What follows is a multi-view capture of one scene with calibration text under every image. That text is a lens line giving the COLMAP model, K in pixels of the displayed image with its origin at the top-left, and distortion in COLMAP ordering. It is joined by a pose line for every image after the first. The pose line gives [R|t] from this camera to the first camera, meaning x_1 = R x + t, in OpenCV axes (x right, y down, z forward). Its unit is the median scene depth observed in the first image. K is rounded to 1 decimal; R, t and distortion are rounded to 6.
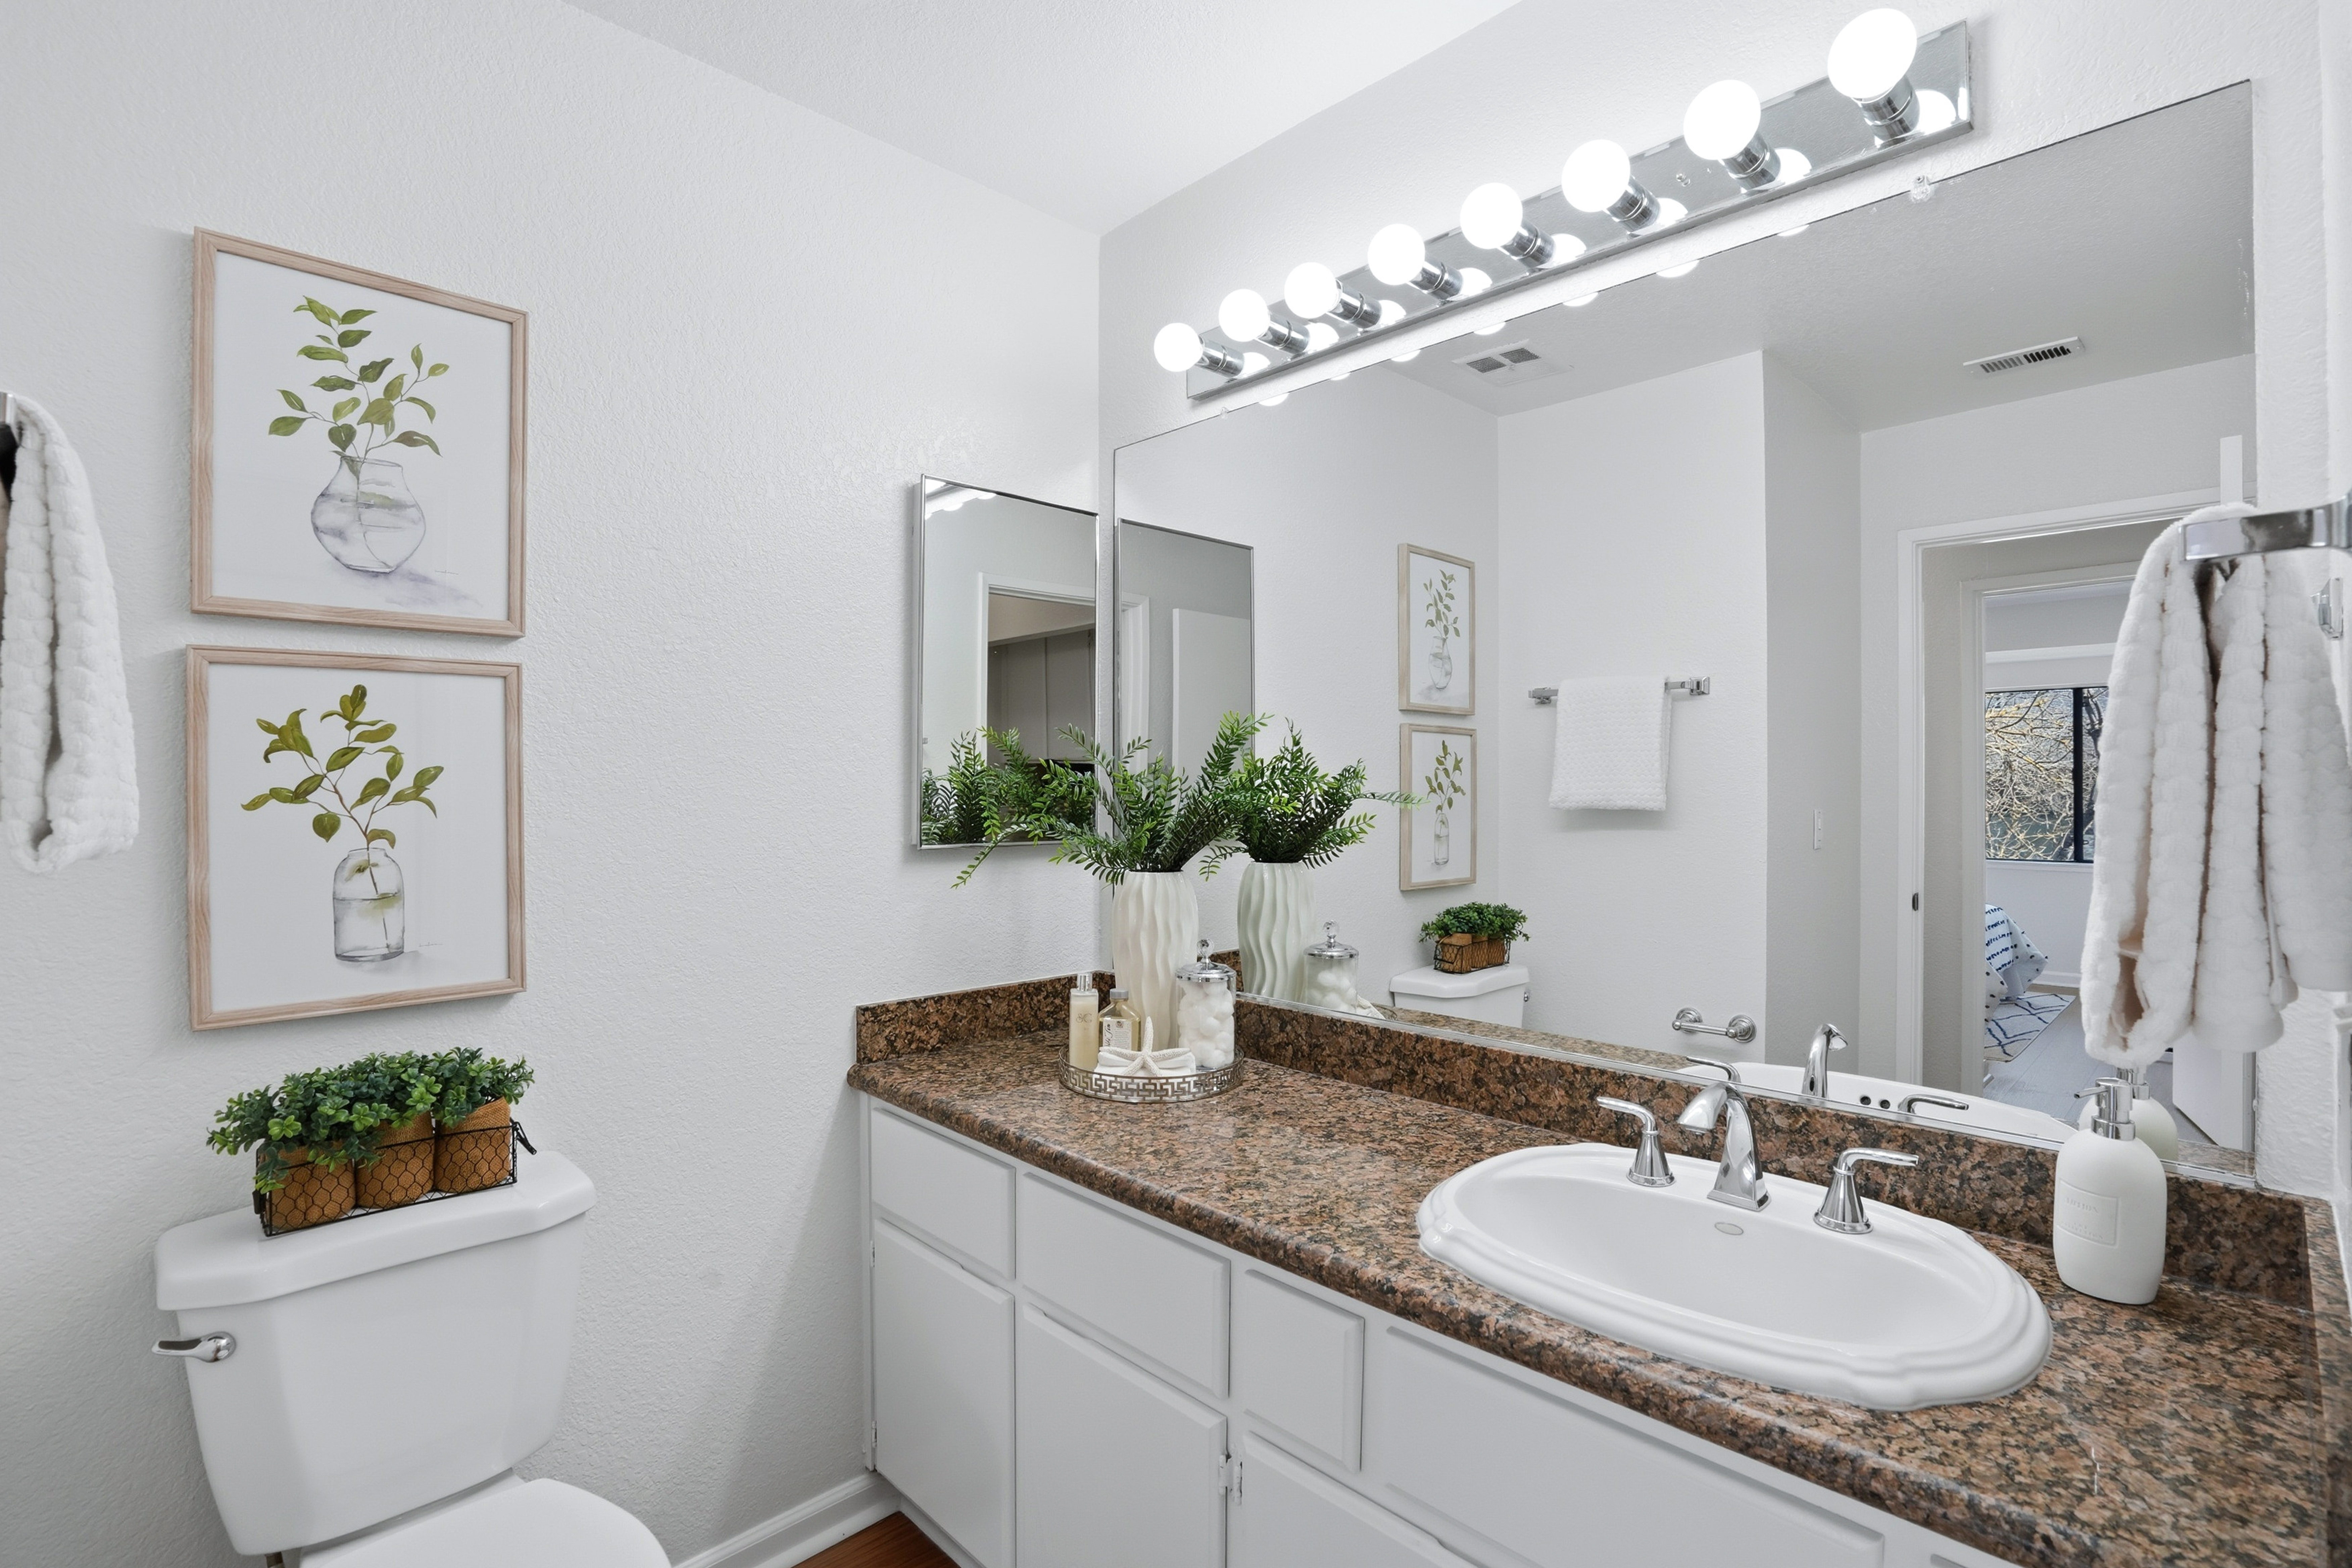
lens RADIAL K [[1096.2, 0, 1179.0], [0, 1096.2, 788.8], [0, 0, 1]] dist [-0.067989, 0.026917]
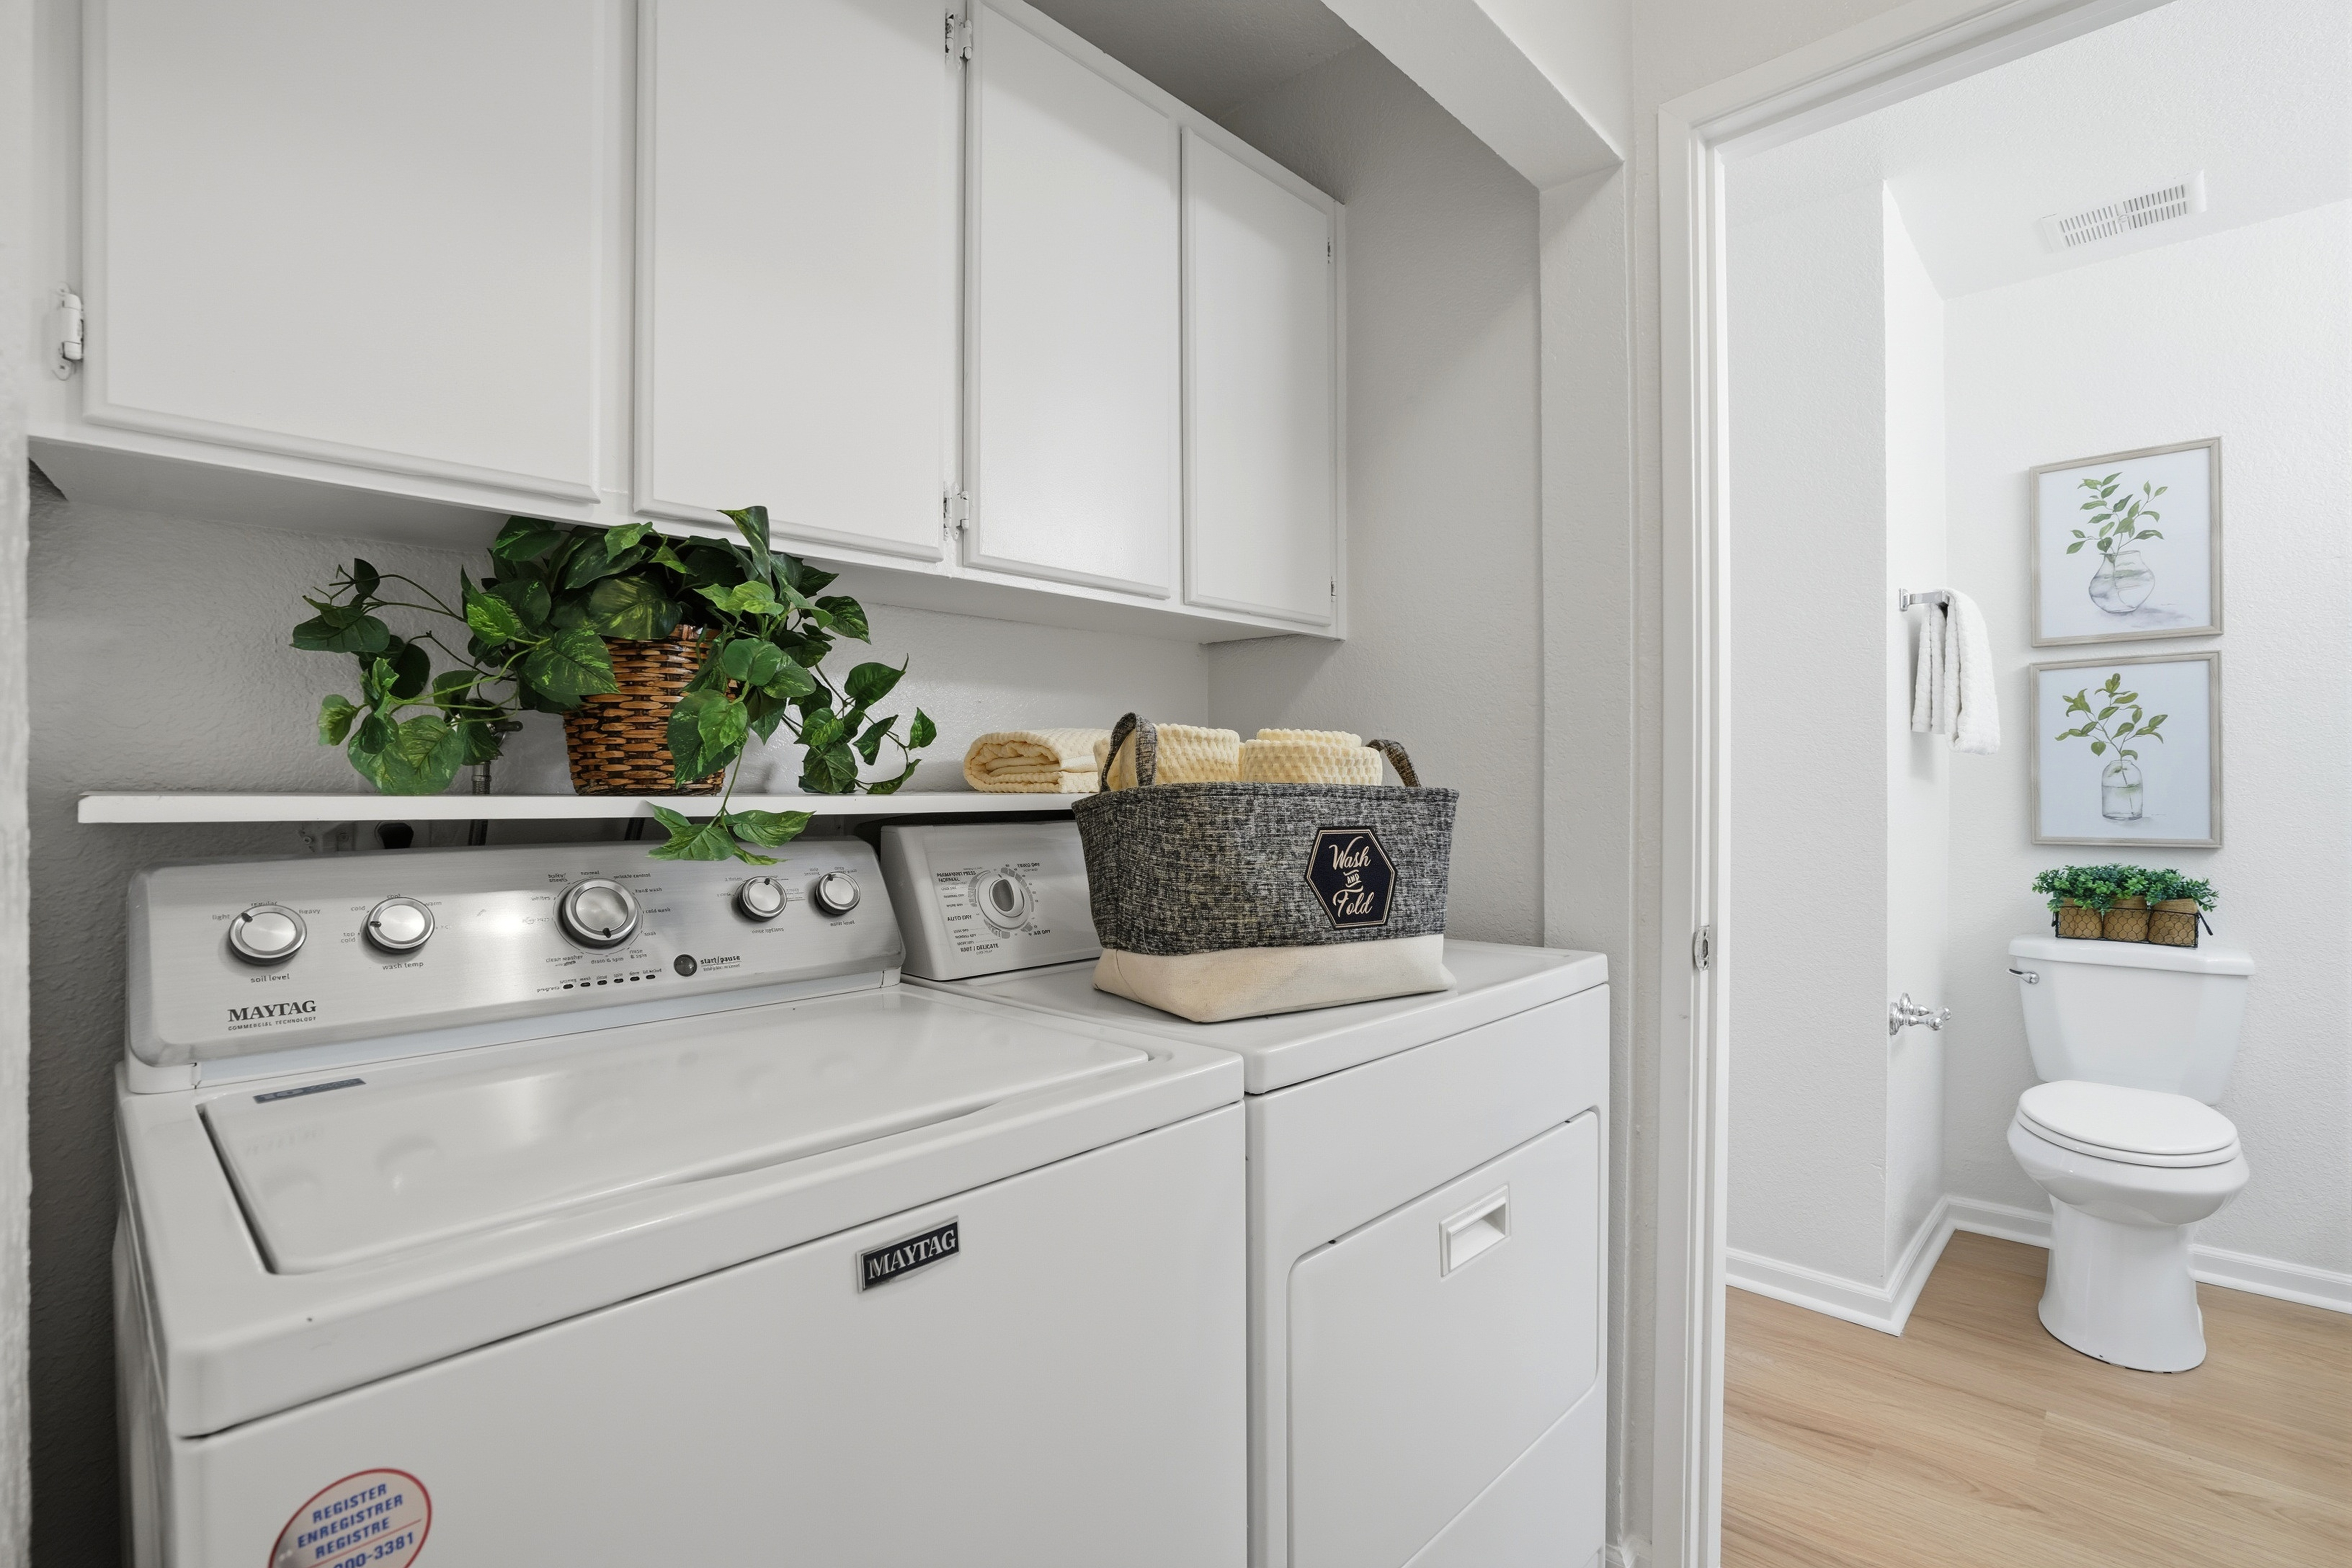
lens RADIAL K [[1096.2, 0, 1179.0], [0, 1096.2, 788.8], [0, 0, 1]] dist [-0.067989, 0.026917]
pose [[0.043896, 0.002237, -0.999034, 1.019770], [0.001258, 0.999997, 0.002295, 0.099728], [0.999035, -0.001358, 0.043893, -0.741129]]
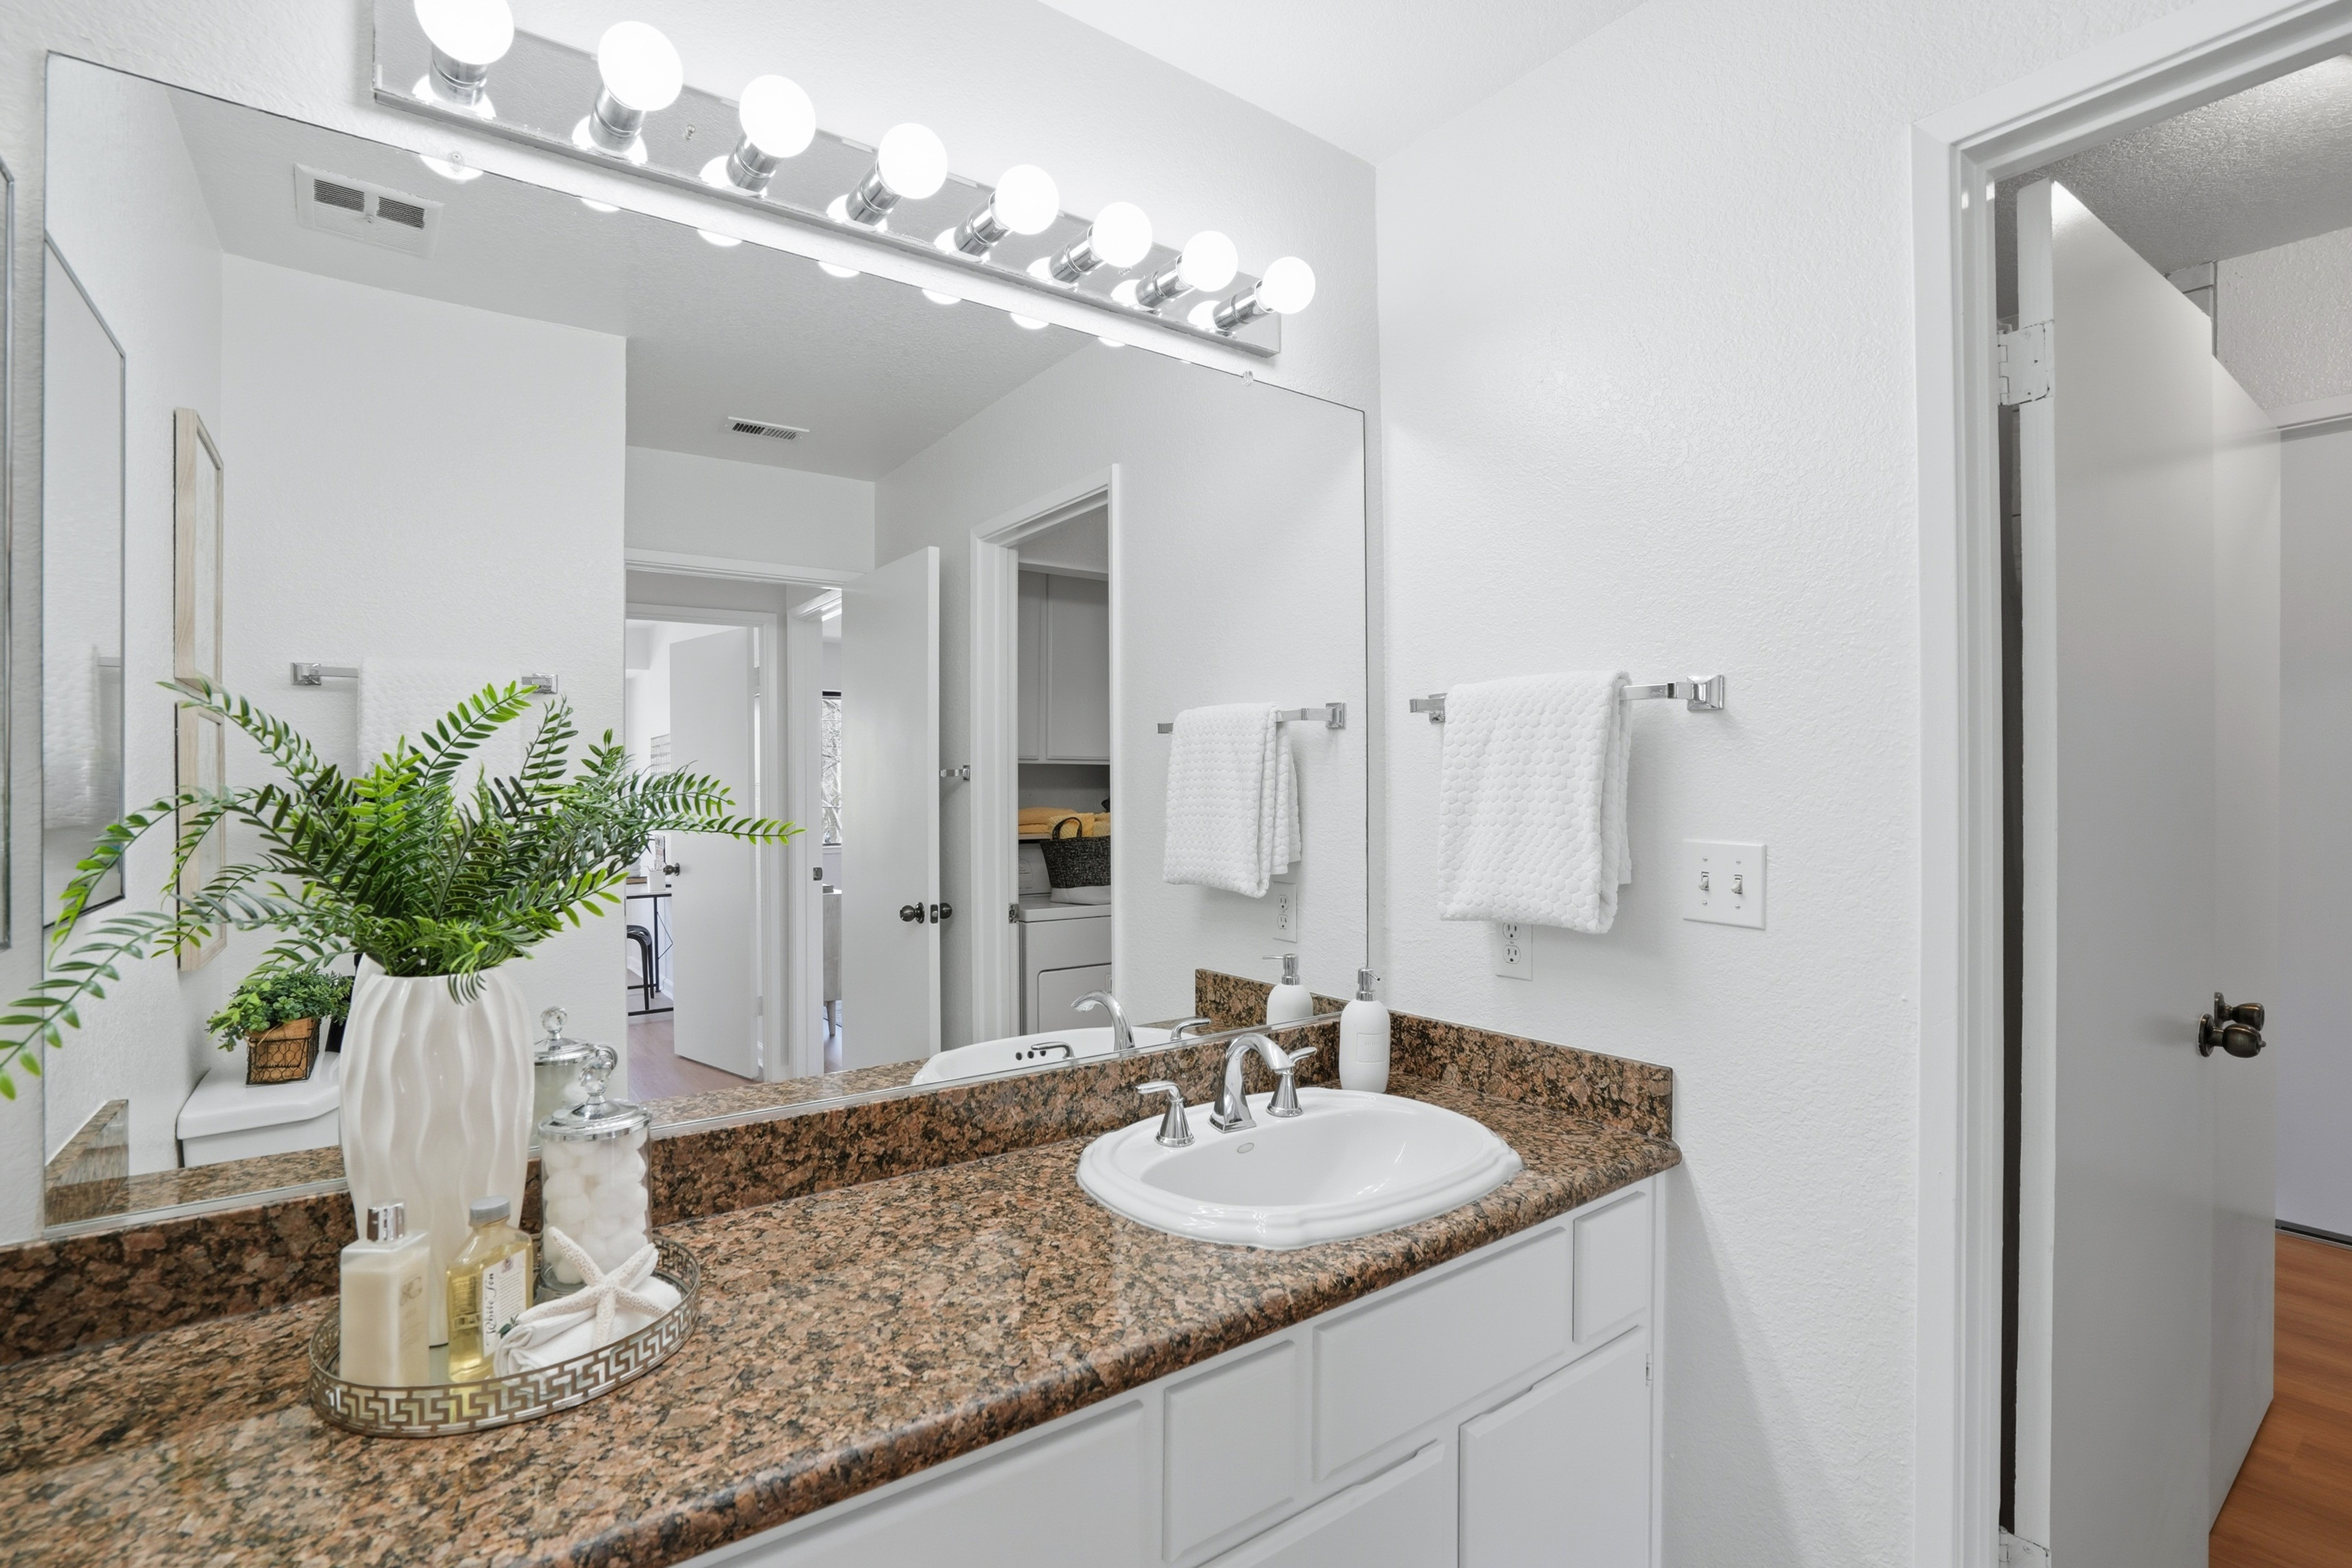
lens RADIAL K [[1096.2, 0, 1179.0], [0, 1096.2, 788.8], [0, 0, 1]] dist [-0.067989, 0.026917]
pose [[0.123756, -0.002112, 0.992310, -1.009341], [0.006696, 0.999977, 0.001293, -0.021584], [-0.992290, 0.006484, 0.123767, 1.194180]]
